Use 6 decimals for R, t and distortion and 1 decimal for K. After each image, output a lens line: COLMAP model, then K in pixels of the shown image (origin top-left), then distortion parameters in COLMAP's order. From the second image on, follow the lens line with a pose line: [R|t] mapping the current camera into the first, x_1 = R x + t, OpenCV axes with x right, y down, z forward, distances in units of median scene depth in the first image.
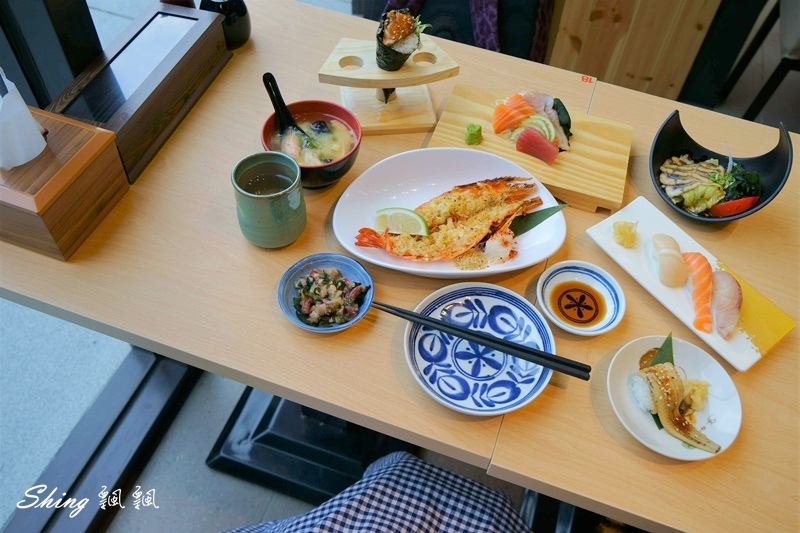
lens RADIAL K [[663.2, 0, 400.0], [0, 663.2, 266.5], [0, 0, 1]] dist [-0.002966, -0.004122]
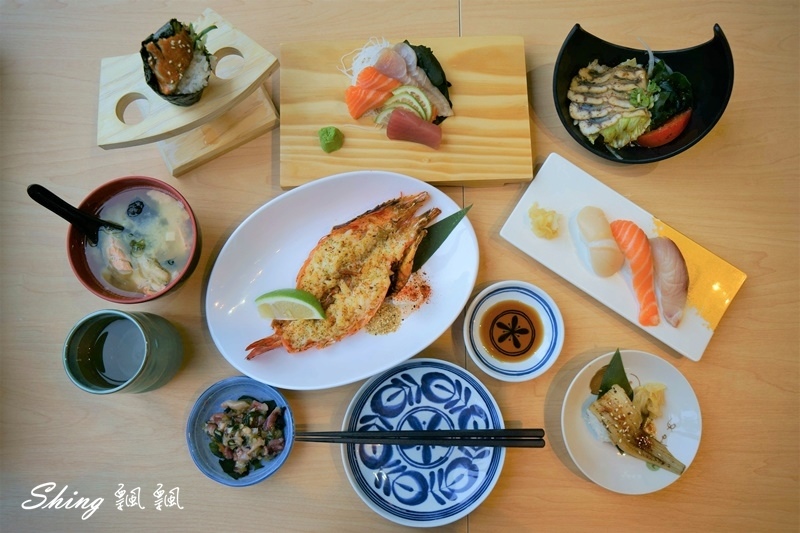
lens RADIAL K [[618.5, 0, 400.8], [0, 618.5, 337.2], [0, 0, 1]] dist [-0.007942, 0.001517]
pose [[0.940368, -0.339837, -0.014765, 0.129729], [0.302670, 0.816136, 0.492253, -0.364997], [-0.155236, -0.467368, 0.870327, 0.280298]]
